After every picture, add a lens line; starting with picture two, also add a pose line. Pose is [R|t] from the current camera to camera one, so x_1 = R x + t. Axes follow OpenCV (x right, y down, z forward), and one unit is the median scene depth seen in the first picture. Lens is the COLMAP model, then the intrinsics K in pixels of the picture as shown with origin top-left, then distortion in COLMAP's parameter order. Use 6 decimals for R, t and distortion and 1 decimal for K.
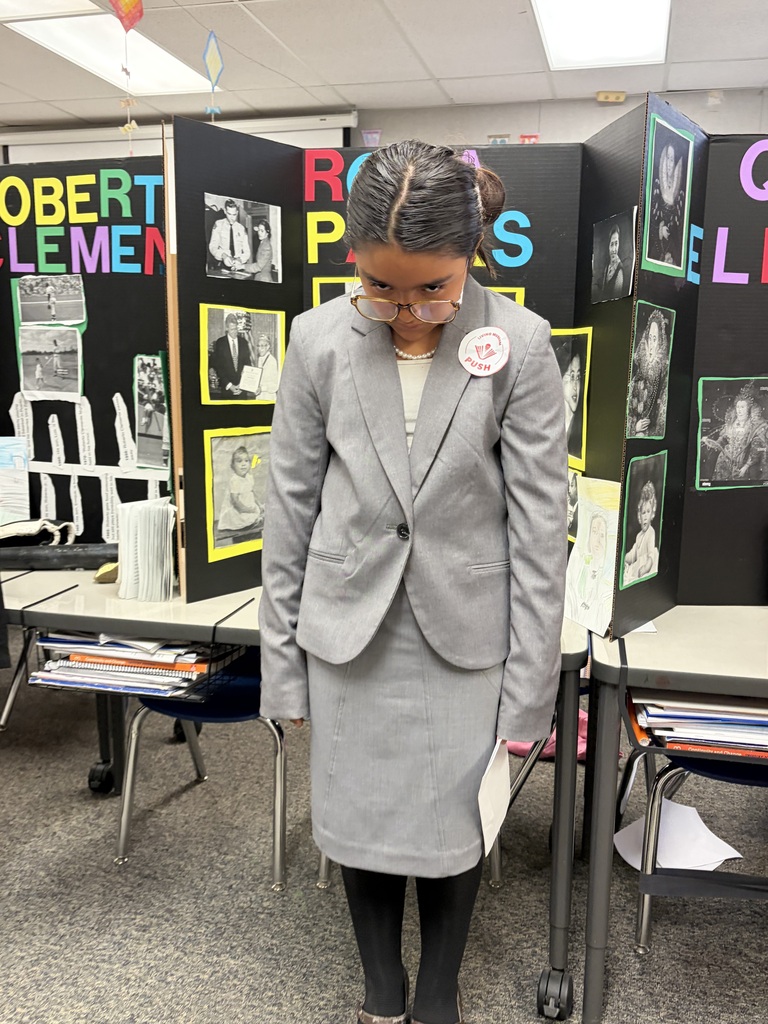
lens RADIAL K [[899.1, 0, 388.4], [0, 899.1, 510.3], [0, 0, 1]] dist [-0.005389, 0.007595]
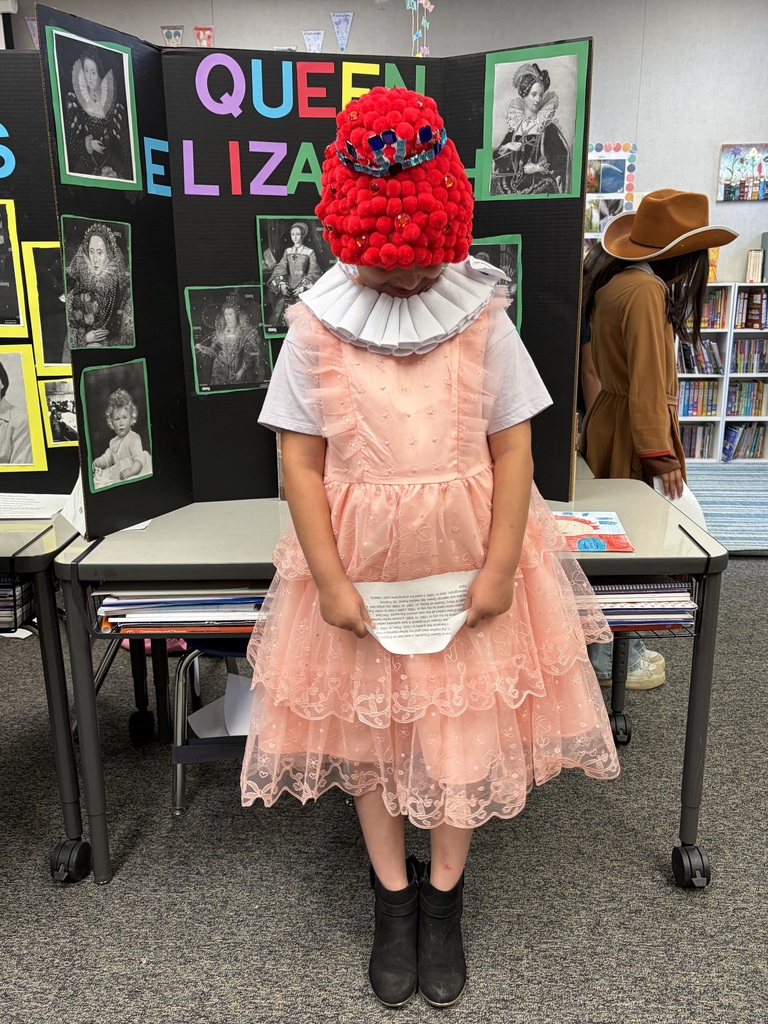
lens RADIAL K [[899.1, 0, 383.5], [0, 899.1, 518.3], [0, 0, 1]] dist [-0.005389, 0.007595]
pose [[0.974729, -0.075999, 0.210066, 0.351660], [0.052359, 0.991880, 0.115900, 0.012157], [-0.217169, -0.101972, 0.970793, -0.111039]]
